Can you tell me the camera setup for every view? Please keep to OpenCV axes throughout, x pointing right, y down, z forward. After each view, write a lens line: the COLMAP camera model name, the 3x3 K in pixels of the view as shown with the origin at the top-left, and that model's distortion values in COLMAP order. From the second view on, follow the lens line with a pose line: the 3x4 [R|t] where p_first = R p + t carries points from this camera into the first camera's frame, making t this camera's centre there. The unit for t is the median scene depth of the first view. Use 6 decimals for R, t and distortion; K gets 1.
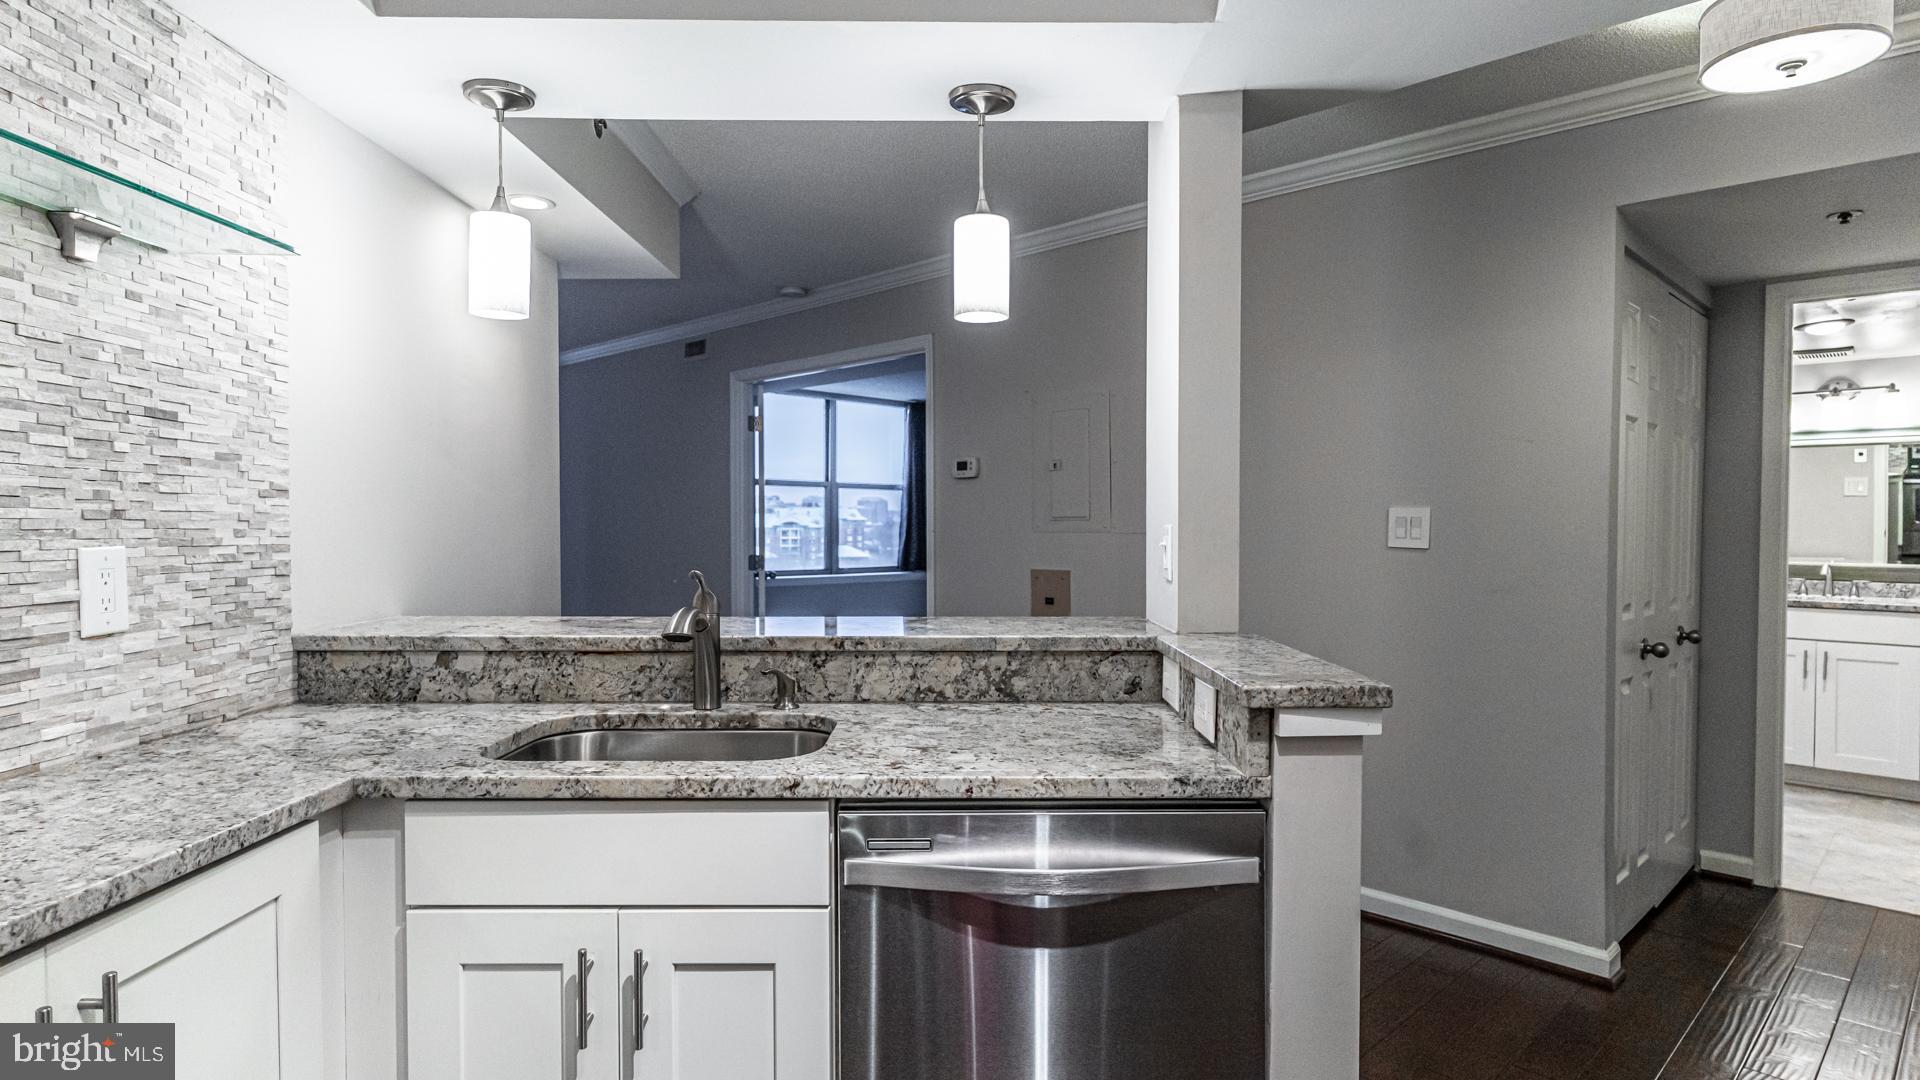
lens RADIAL K [[1047.4, 0, 958.4], [0, 1047.4, 538.6], [0, 0, 1]] dist [0.002010, 0.001670]
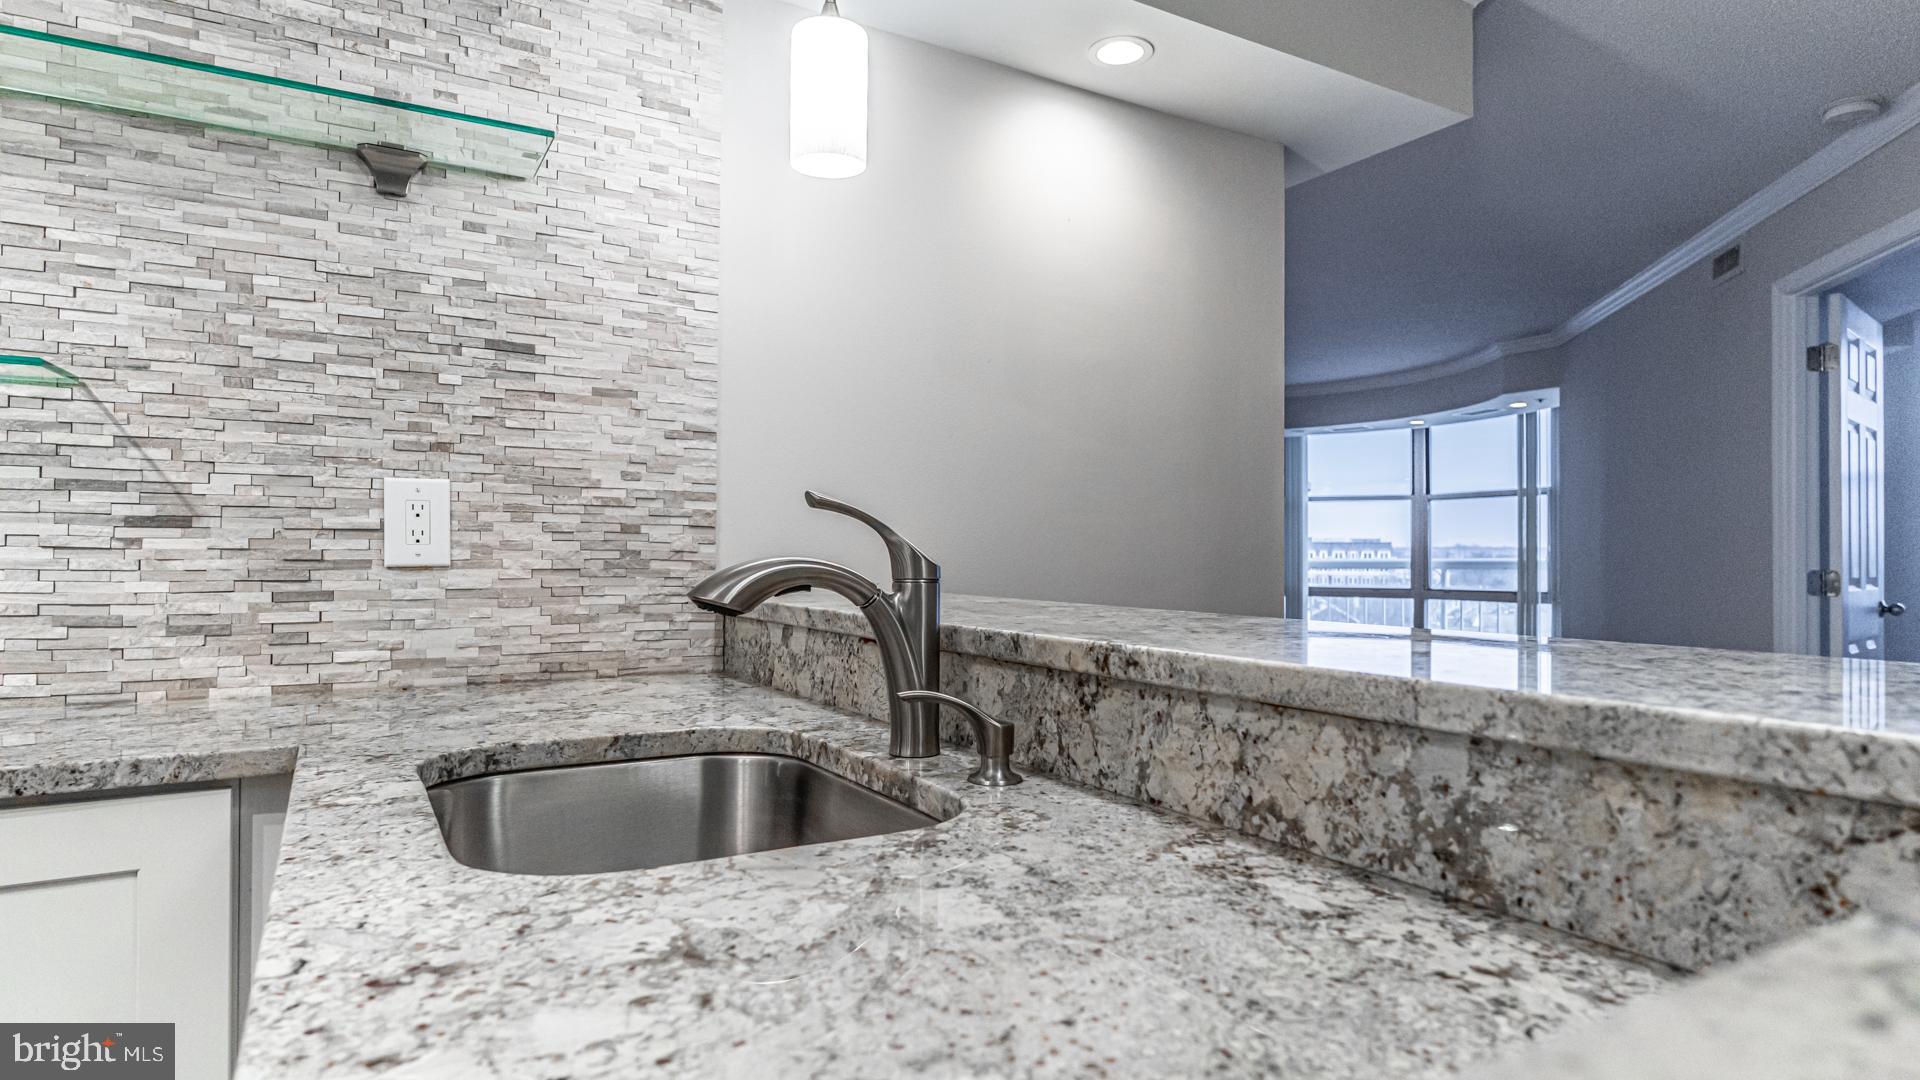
lens RADIAL K [[1047.4, 0, 966.3], [0, 1047.4, 542.0], [0, 0, 1]] dist [0.002010, 0.001670]
pose [[0.507943, -0.008710, -0.861347, 0.269944], [-0.017570, 0.999636, -0.020470, 0.070019], [0.861212, 0.025532, 0.507605, 0.832175]]
